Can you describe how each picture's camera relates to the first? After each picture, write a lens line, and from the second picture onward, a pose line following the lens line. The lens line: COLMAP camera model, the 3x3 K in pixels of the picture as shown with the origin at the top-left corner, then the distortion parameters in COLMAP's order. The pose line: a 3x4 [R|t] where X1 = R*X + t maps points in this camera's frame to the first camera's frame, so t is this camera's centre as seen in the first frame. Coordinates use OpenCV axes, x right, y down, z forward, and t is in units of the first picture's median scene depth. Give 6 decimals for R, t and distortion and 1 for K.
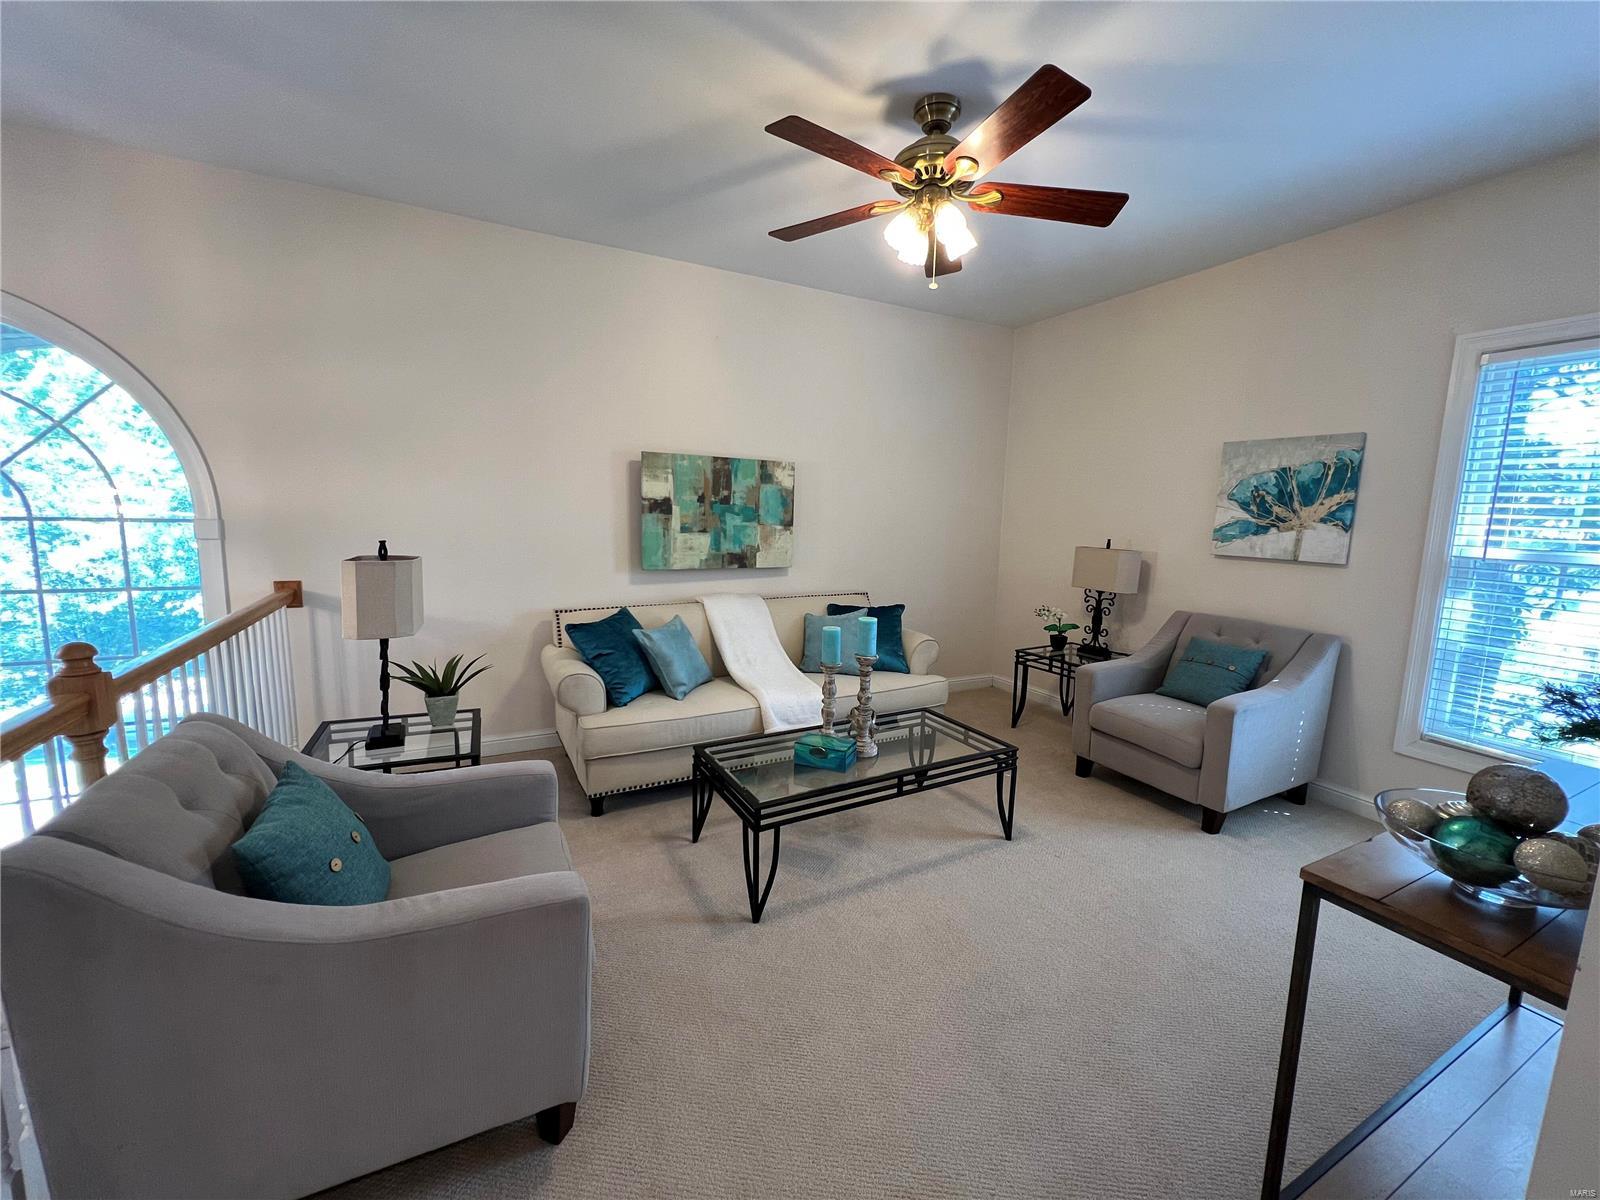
lens RADIAL K [[642.6, 0, 800.0], [0, 642.6, 600.0], [0, 0, 1]] dist [-0.000513, -0.000116]
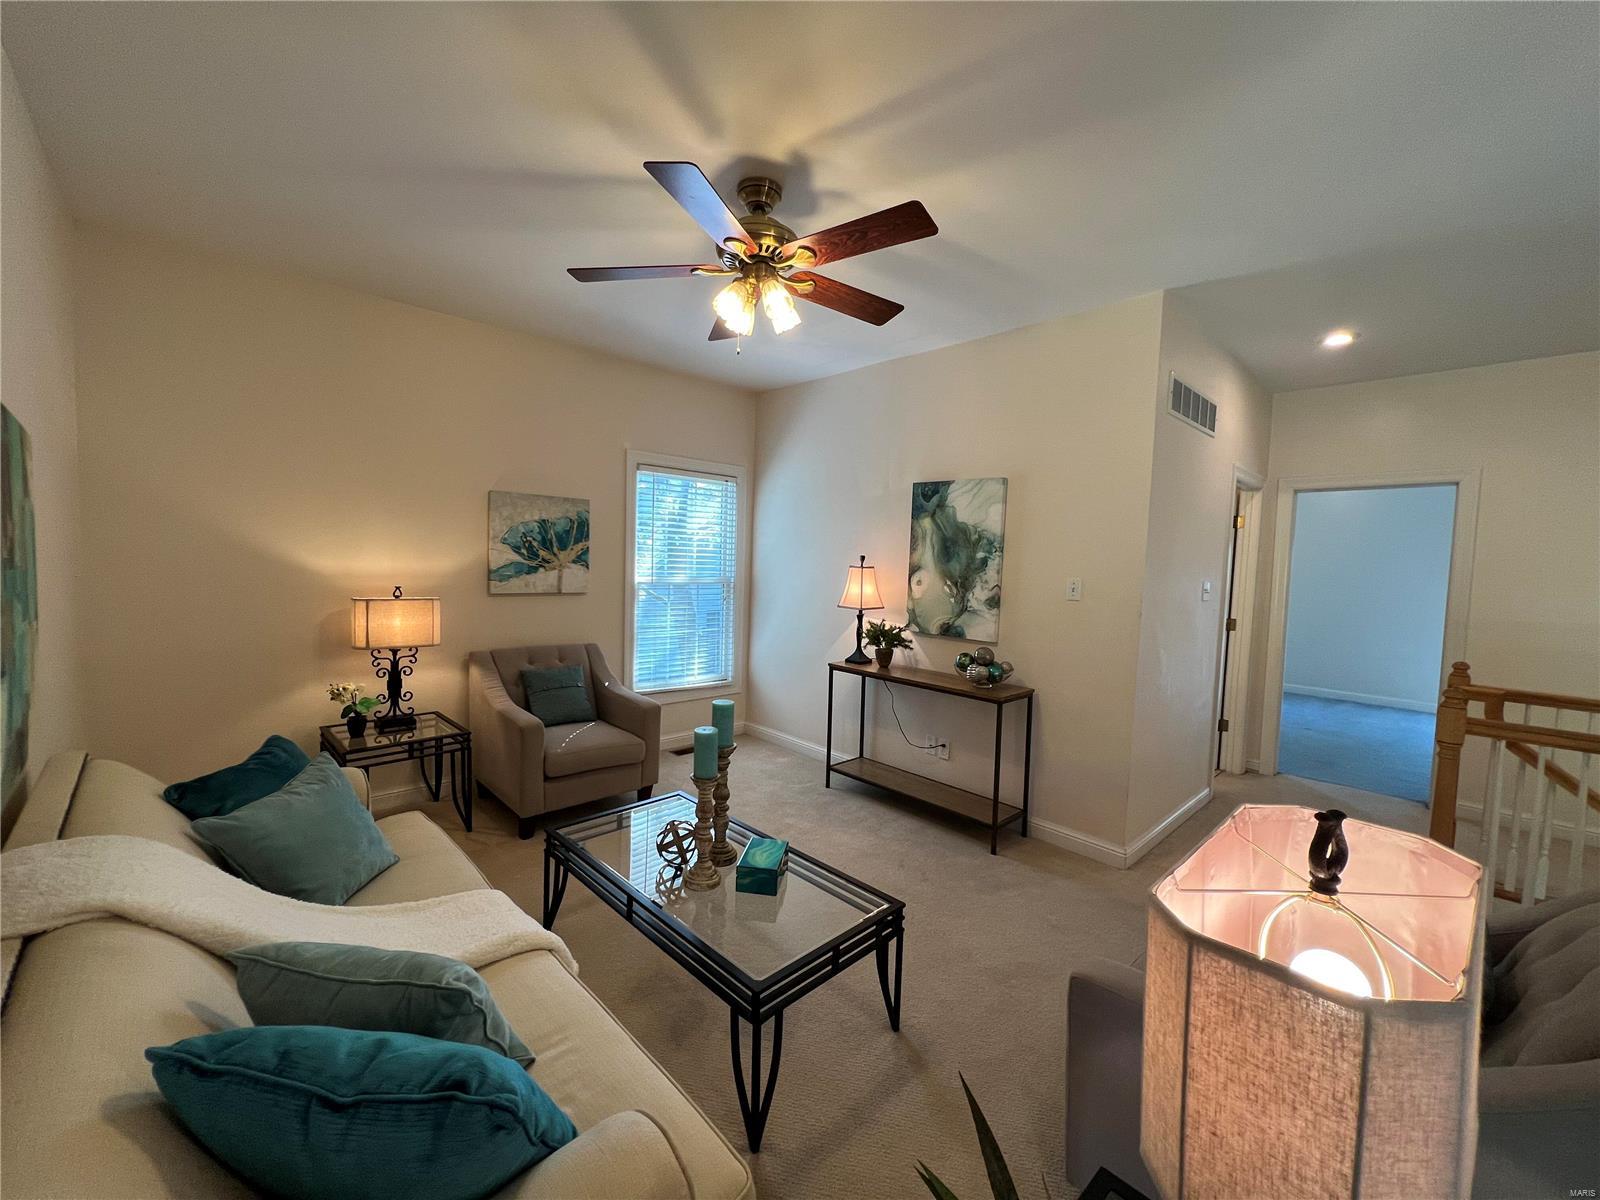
lens RADIAL K [[642.6, 0, 800.0], [0, 642.6, 600.0], [0, 0, 1]] dist [-0.000513, -0.000116]
pose [[-0.296503, -0.091813, 0.950608, -0.577412], [0.098193, 0.987162, 0.125971, -0.158242], [-0.949971, 0.130693, -0.283681, 0.891310]]
